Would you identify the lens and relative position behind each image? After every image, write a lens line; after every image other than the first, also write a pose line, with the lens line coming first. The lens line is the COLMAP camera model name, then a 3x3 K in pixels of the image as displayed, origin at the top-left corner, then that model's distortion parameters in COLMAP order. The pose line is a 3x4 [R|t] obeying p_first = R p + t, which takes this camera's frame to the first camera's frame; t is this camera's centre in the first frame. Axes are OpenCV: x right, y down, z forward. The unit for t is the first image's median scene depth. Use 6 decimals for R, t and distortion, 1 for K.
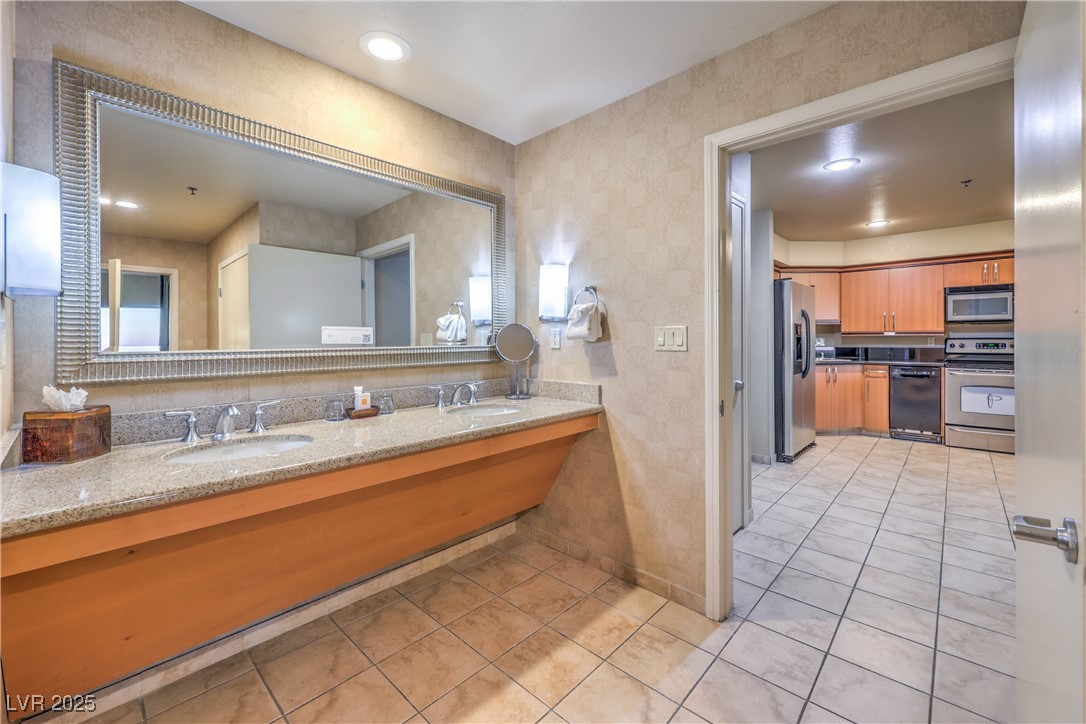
lens RADIAL K [[441.1, 0, 544.6], [0, 441.1, 339.7], [0, 0, 1]] dist [-0.001580, 0.000114]
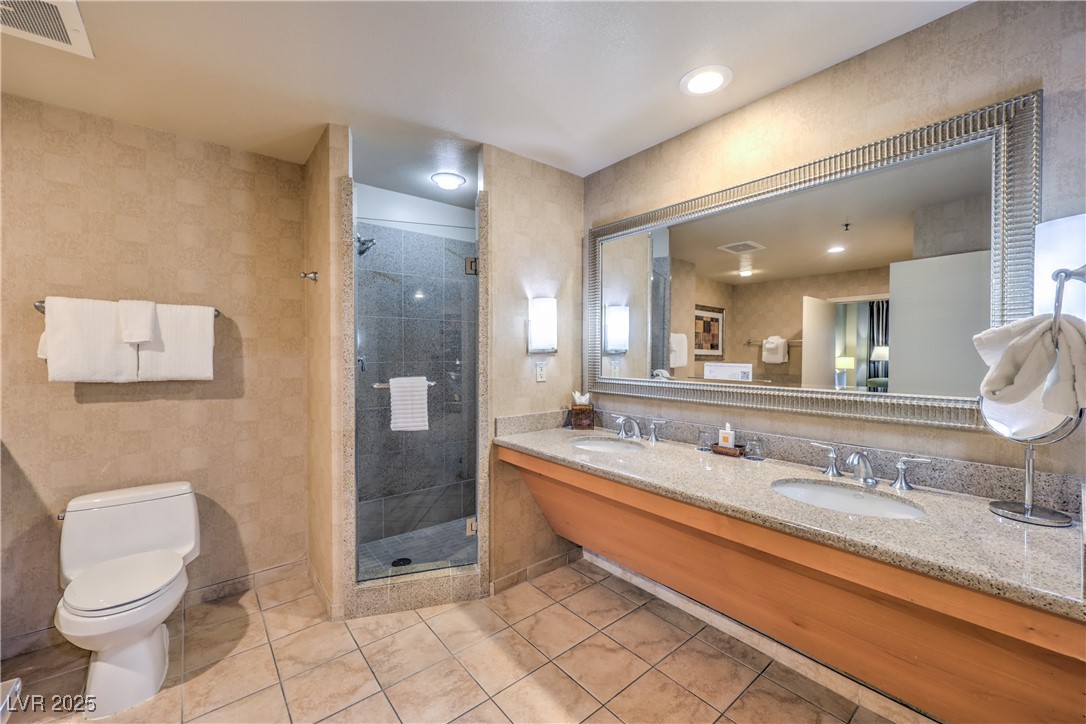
lens RADIAL K [[427.1, 0, 545.3], [0, 427.1, 361.4], [0, 0, 1]] dist [-0.001978, -0.000159]
pose [[-0.126829, 0.024296, -0.991627, 0.244699], [-0.003279, 0.999684, 0.024912, -0.023841], [0.991919, 0.006411, -0.126709, 0.295180]]
